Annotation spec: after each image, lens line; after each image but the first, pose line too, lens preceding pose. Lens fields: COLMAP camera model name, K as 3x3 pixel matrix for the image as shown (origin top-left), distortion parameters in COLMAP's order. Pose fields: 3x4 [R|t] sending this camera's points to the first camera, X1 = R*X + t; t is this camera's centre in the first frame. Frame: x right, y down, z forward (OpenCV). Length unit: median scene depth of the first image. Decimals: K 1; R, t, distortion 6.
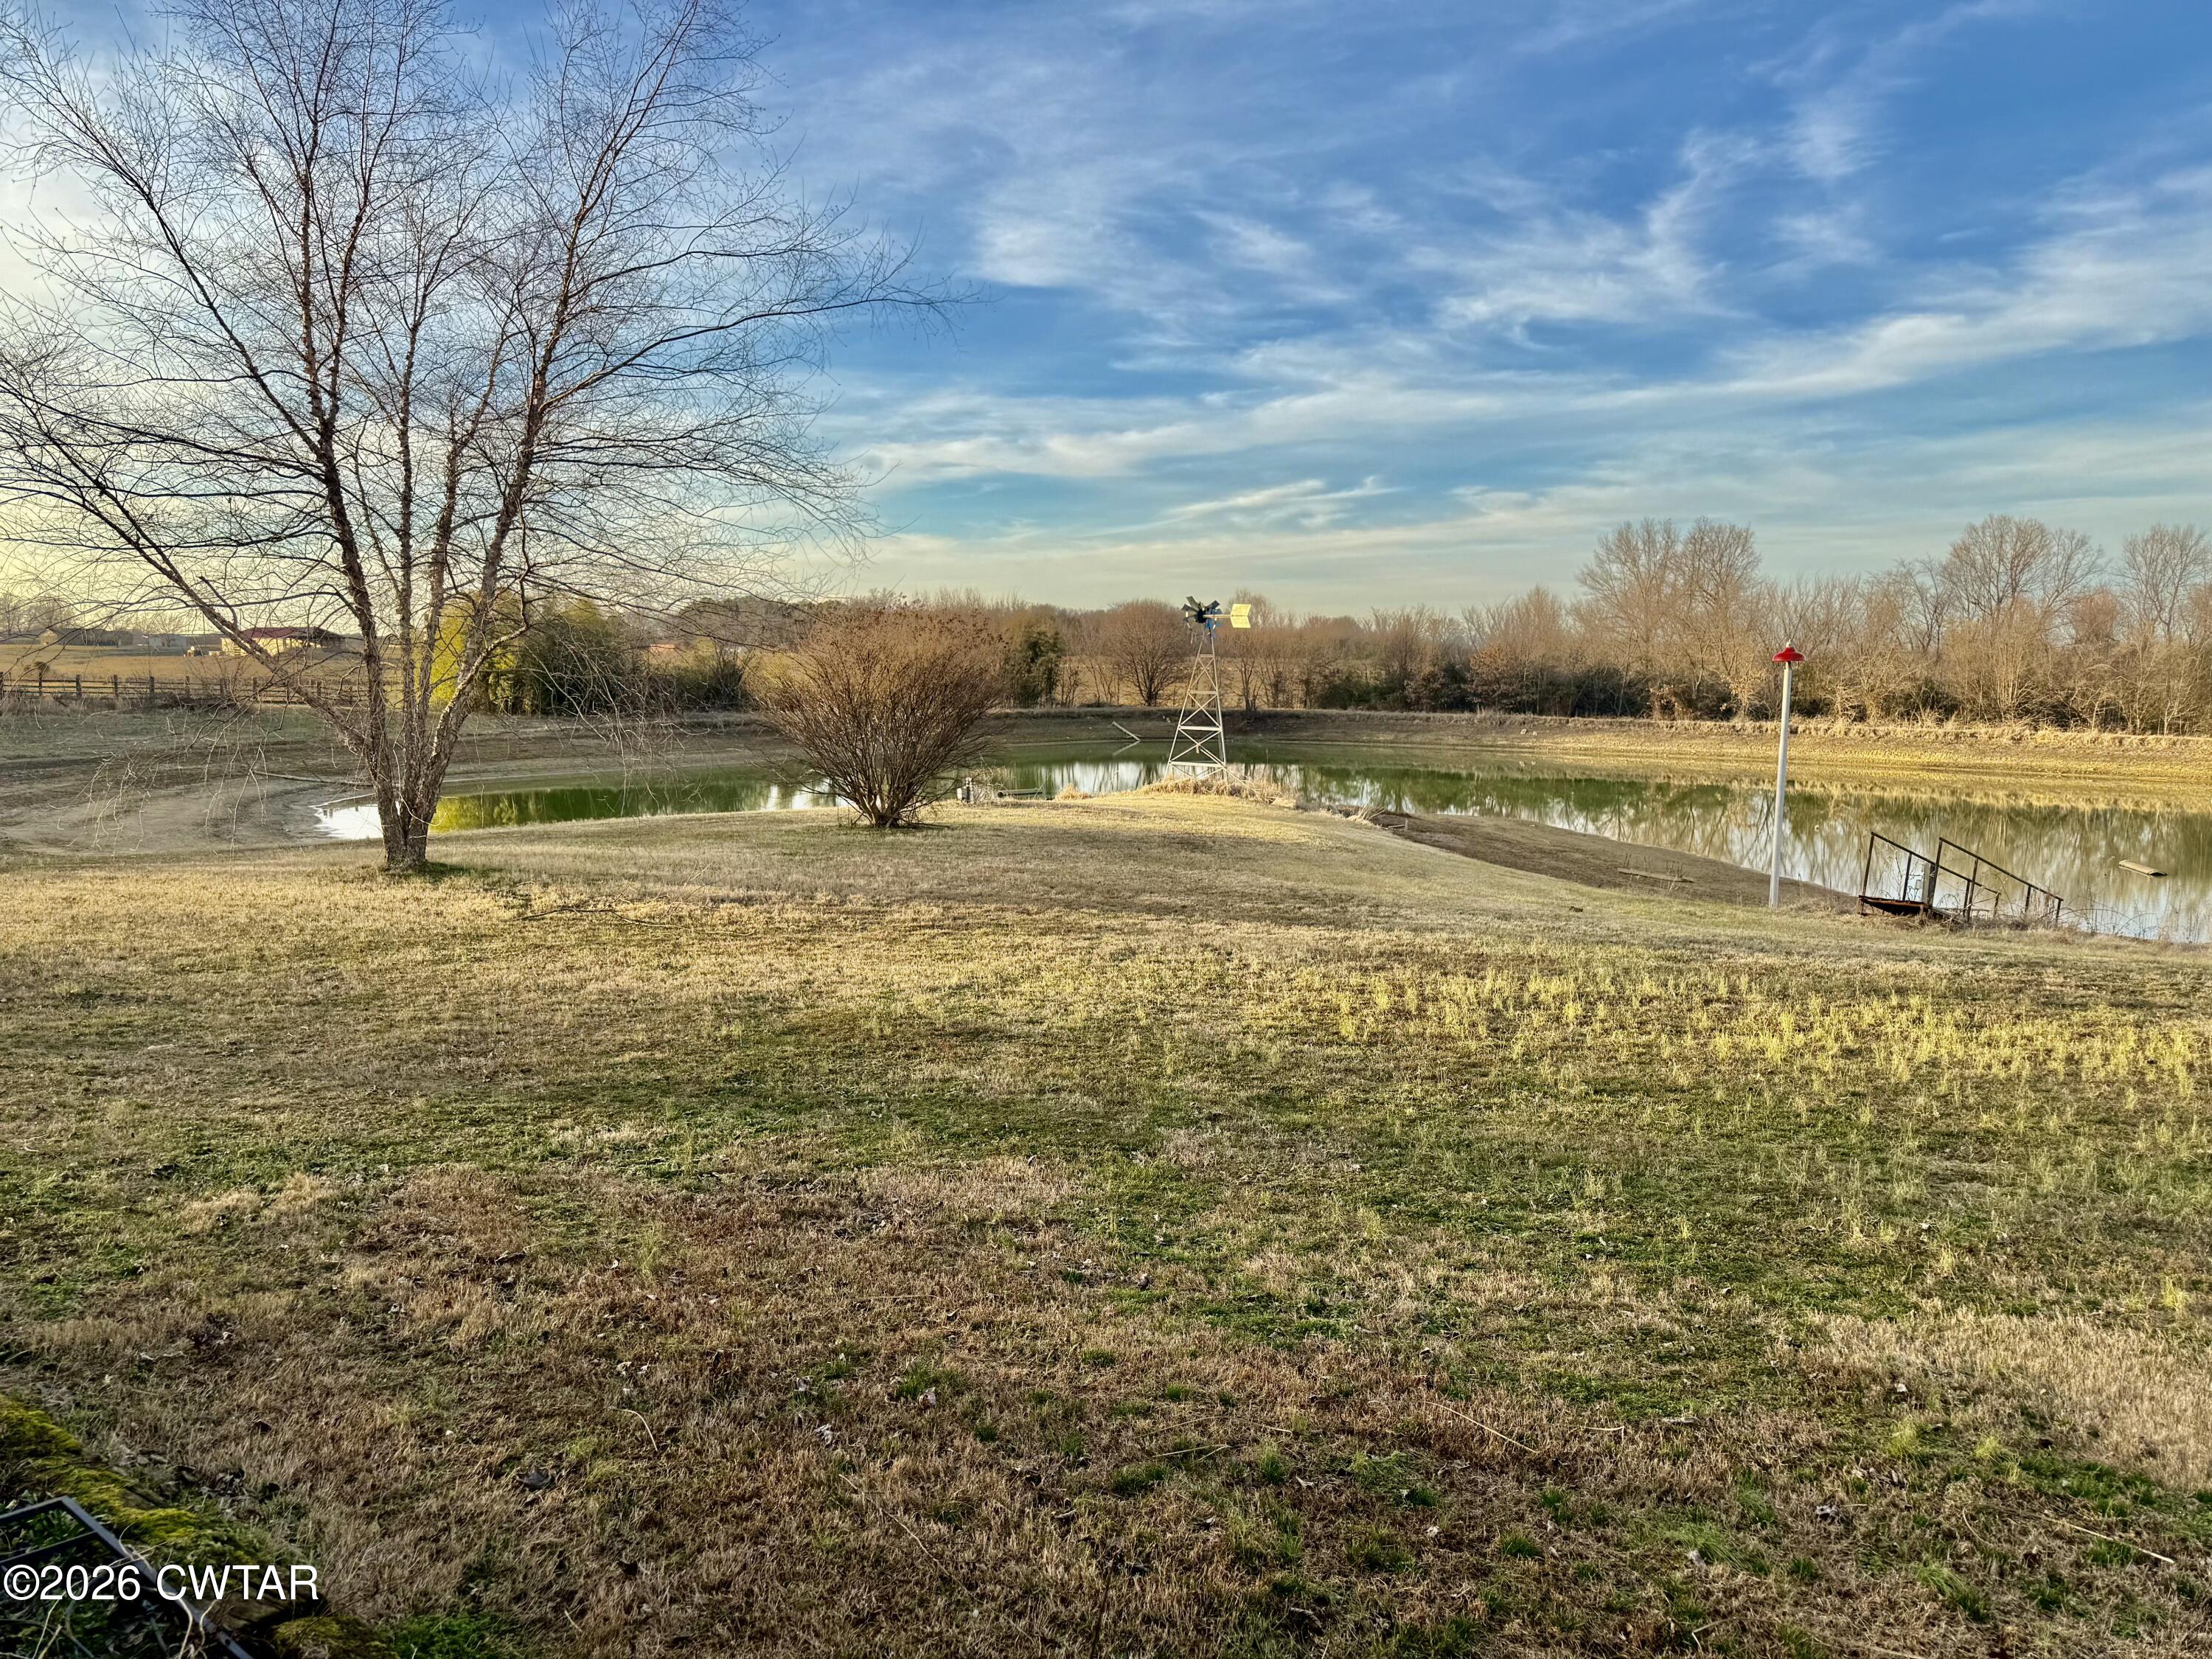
lens RADIAL K [[1585.0, 0, 1102.2], [0, 1585.0, 850.6], [0, 0, 1]] dist [0.045523, -0.049991]
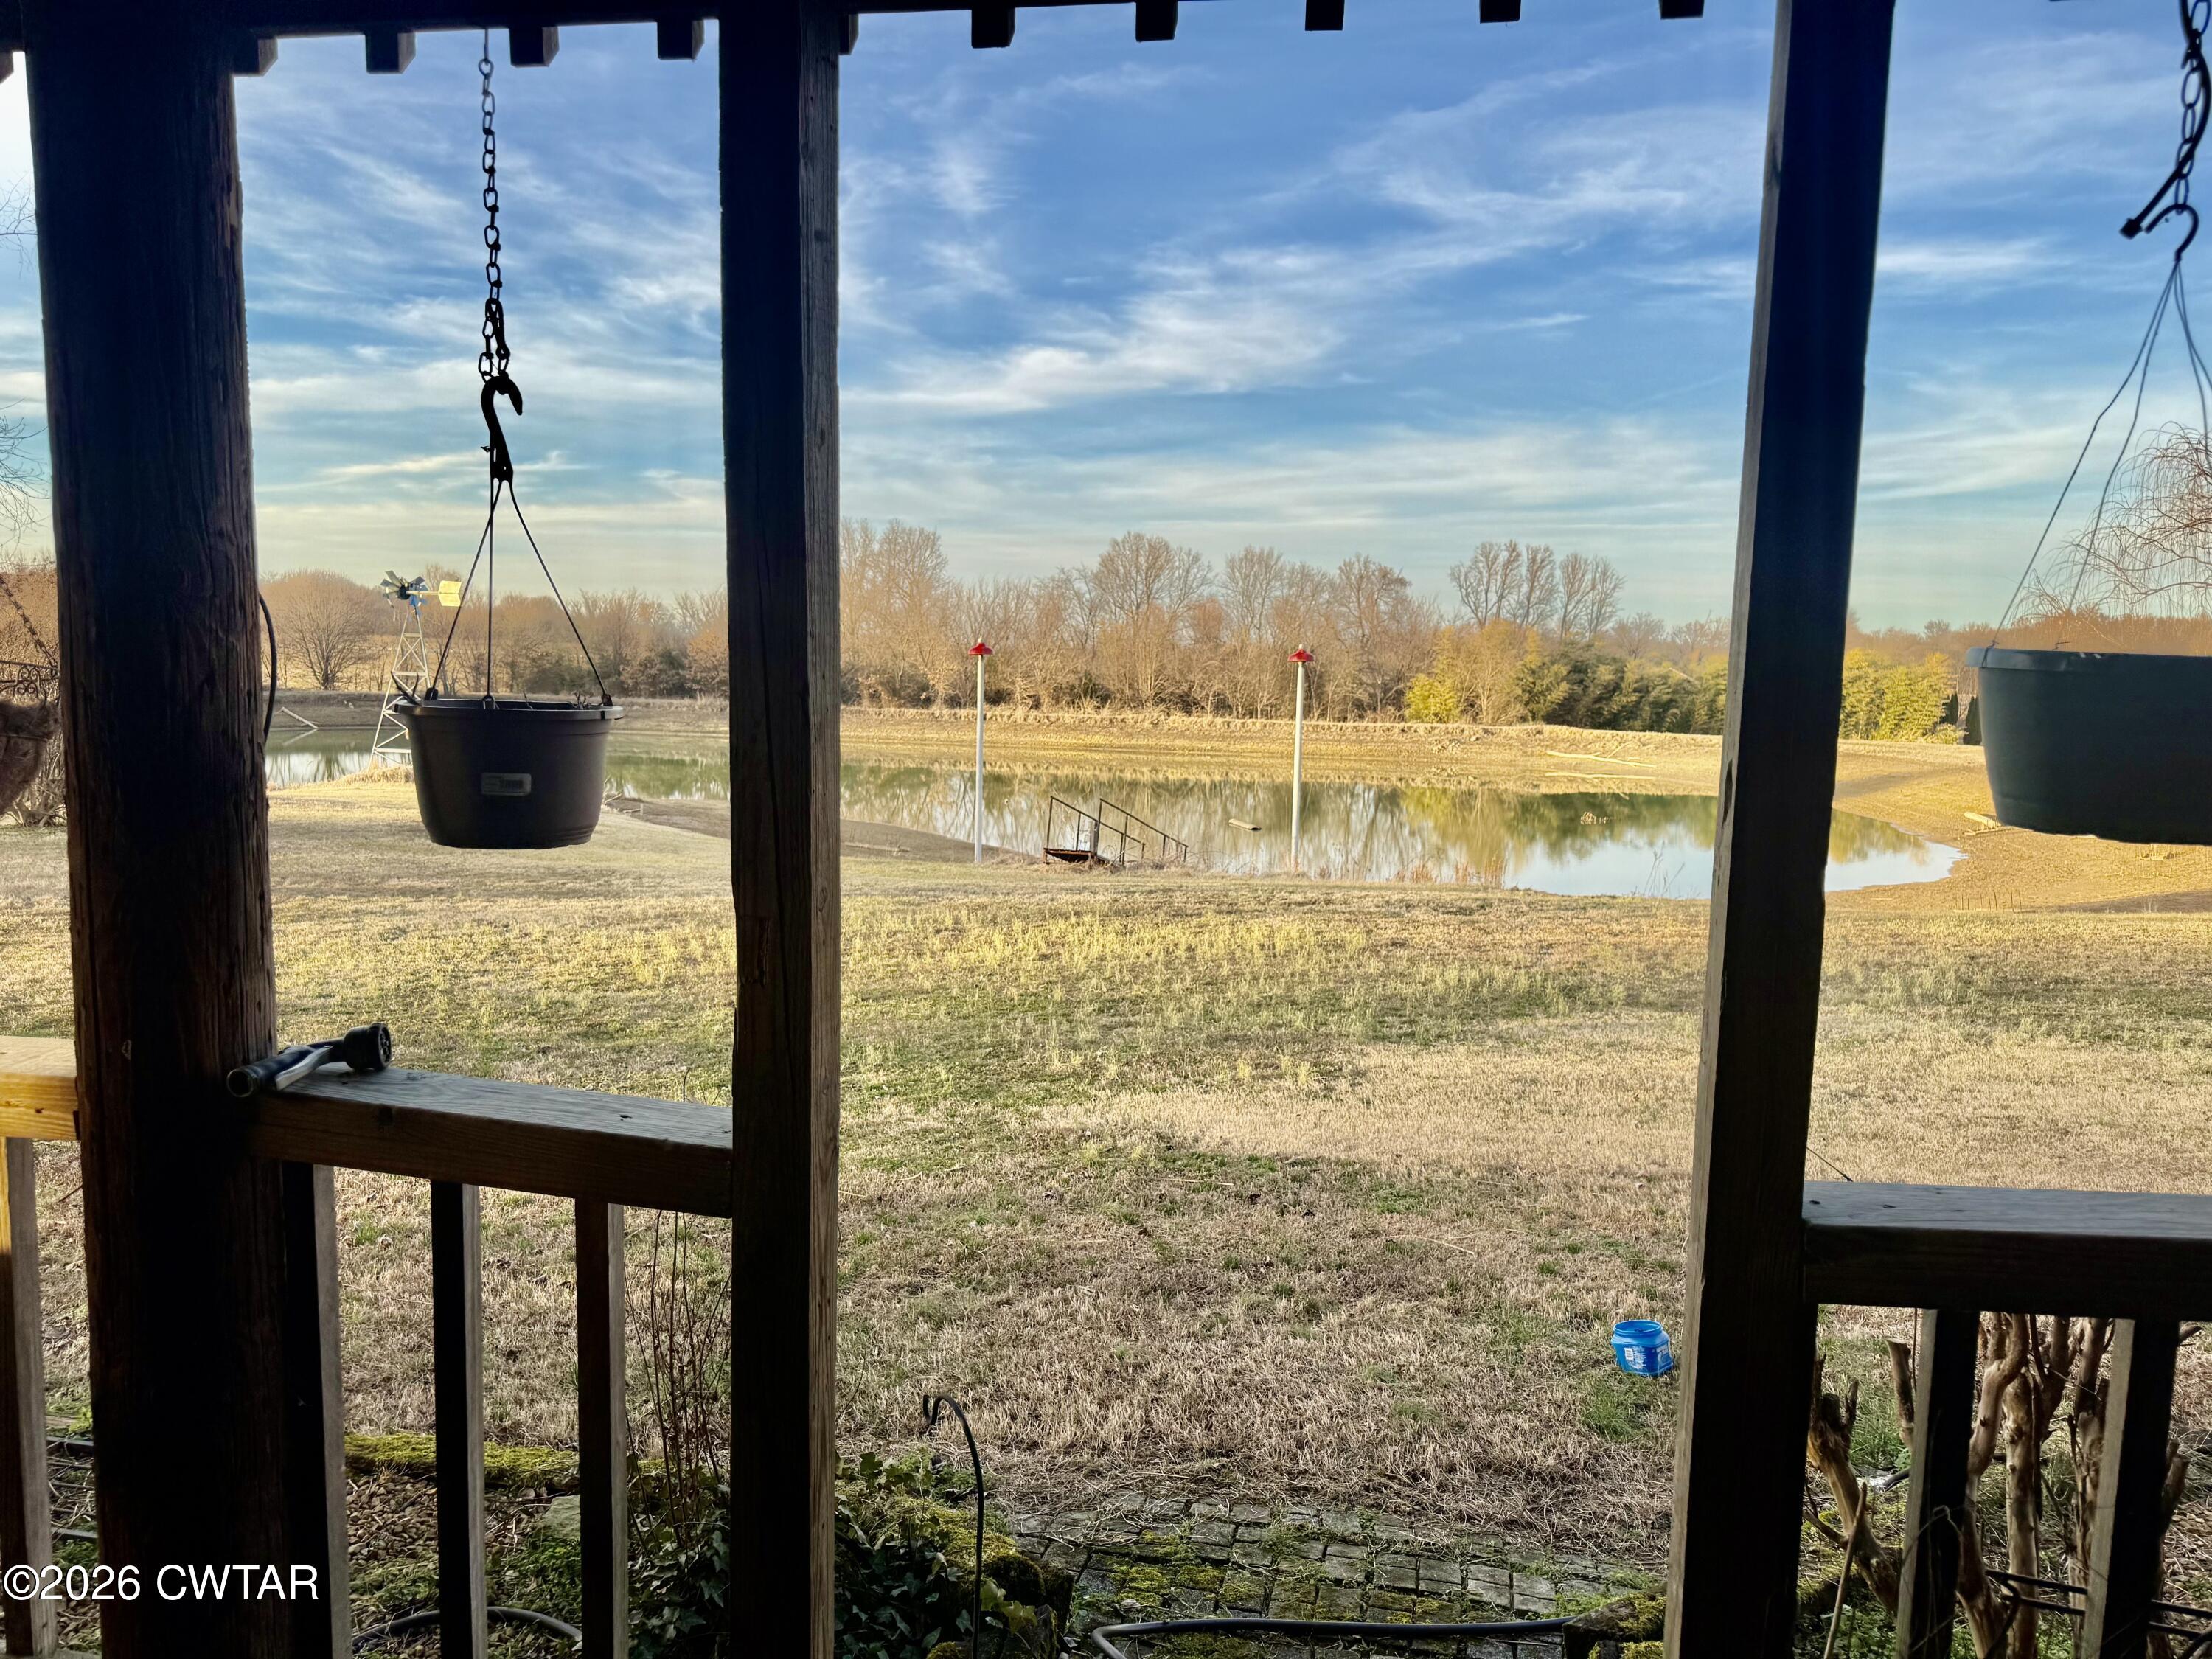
lens RADIAL K [[1585.0, 0, 1102.2], [0, 1585.0, 850.6], [0, 0, 1]] dist [0.045523, -0.049991]
pose [[0.885177, -0.043989, 0.463171, -0.067728], [0.040763, 0.999025, 0.016978, 0.016966], [-0.463466, 0.003851, 0.886106, -0.132696]]
